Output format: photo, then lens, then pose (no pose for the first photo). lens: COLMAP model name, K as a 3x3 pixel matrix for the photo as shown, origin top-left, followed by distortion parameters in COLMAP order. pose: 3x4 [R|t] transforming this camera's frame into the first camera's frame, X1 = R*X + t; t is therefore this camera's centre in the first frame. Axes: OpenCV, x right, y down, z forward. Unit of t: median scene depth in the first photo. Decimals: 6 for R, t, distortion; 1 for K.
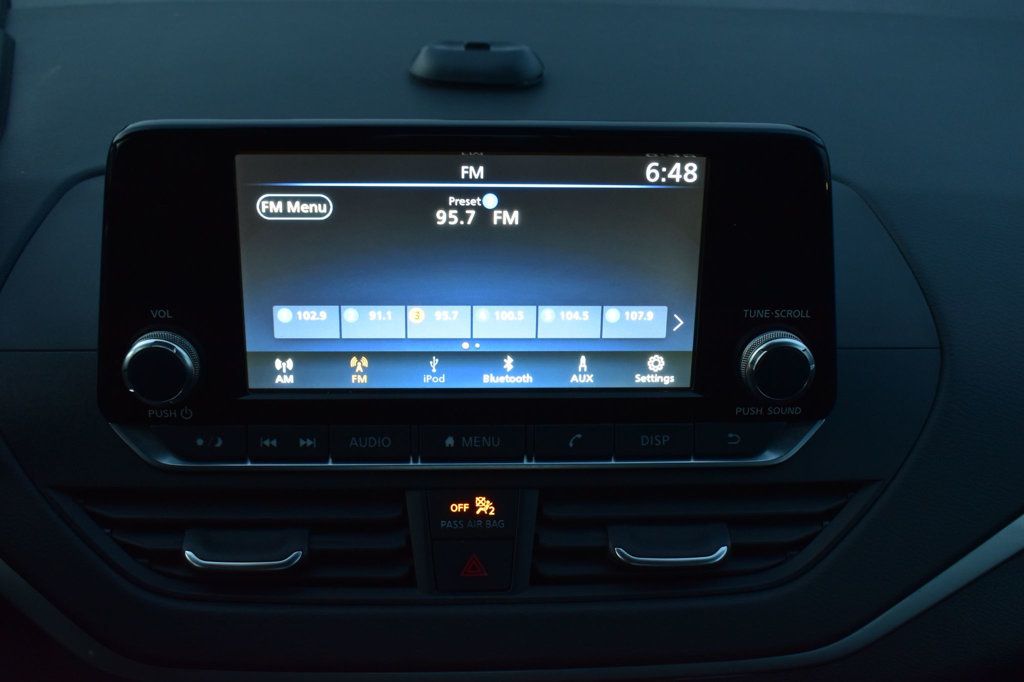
lens RADIAL K [[1081.9, 0, 512.0], [0, 1081.9, 341.0], [0, 0, 1]] dist [-0.075769, -0.013233]
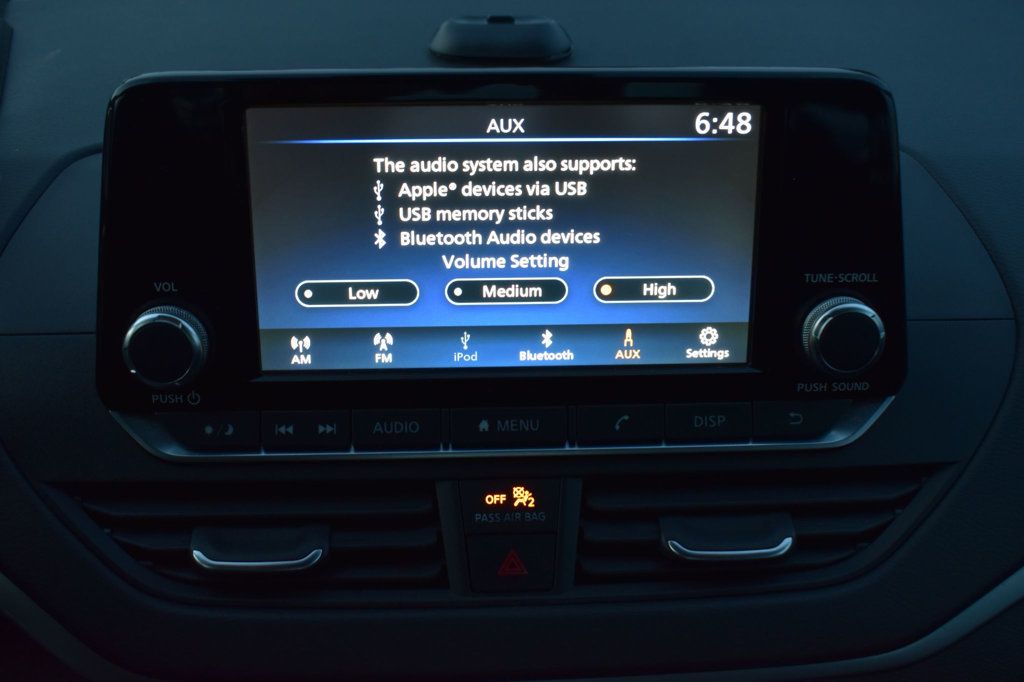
lens RADIAL K [[1081.9, 0, 512.0], [0, 1081.9, 341.0], [0, 0, 1]] dist [-0.075769, -0.013233]
pose [[0.999827, -0.016787, -0.008029, -0.025443], [0.016463, 0.999113, -0.038755, 0.057543], [0.008672, 0.038617, 0.999216, 0.090730]]
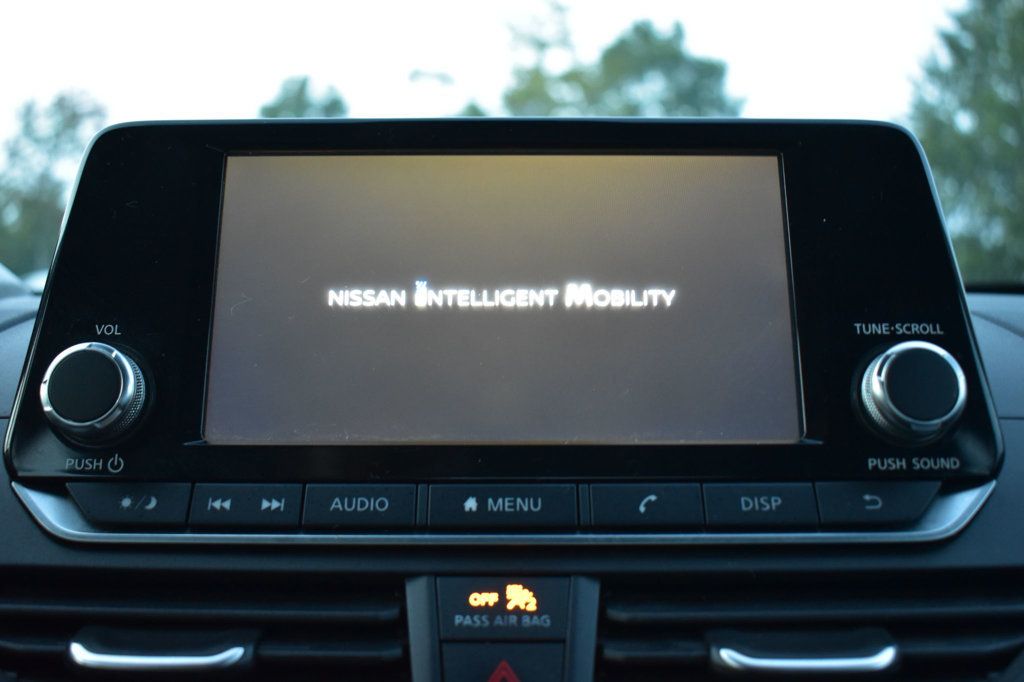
lens RADIAL K [[1081.9, 0, 512.0], [0, 1081.9, 341.0], [0, 0, 1]] dist [-0.075769, -0.013233]
pose [[0.998314, -0.033237, -0.047591, 0.006943], [0.000374, 0.823517, -0.567292, 0.407213], [0.058048, 0.566317, 0.822141, 0.355605]]
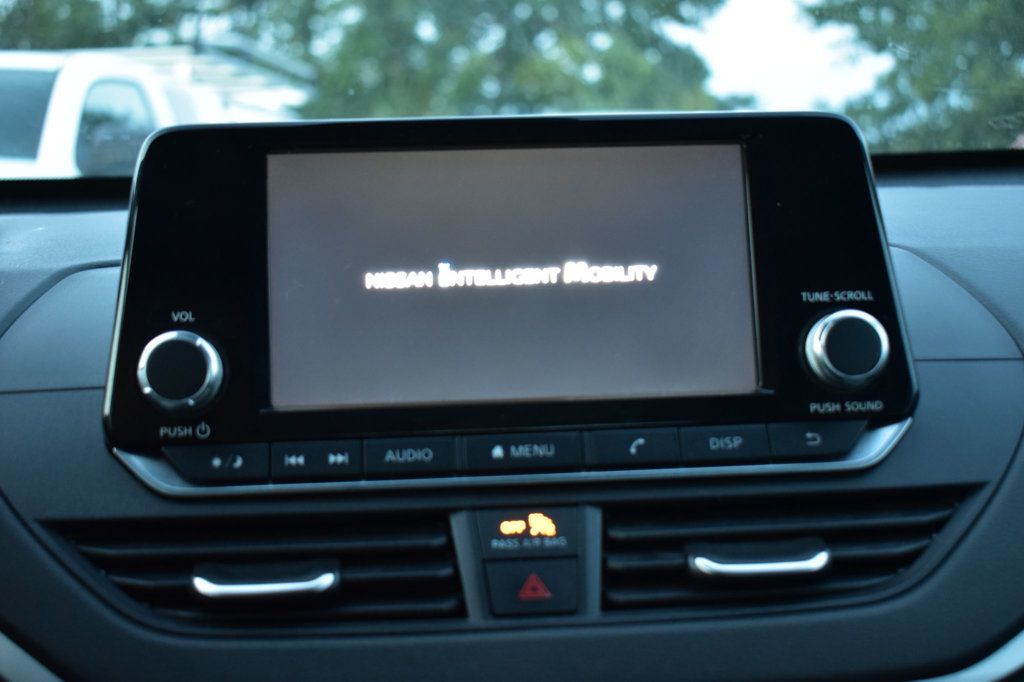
lens RADIAL K [[1401.5, 0, 512.0], [0, 1401.5, 341.0], [0, 0, 1]] dist [-0.044996, -0.035656]
pose [[0.997961, -0.056789, 0.029127, -0.074200], [0.063796, 0.901001, -0.429100, 0.507236], [-0.001876, 0.430084, 0.902787, -0.084292]]
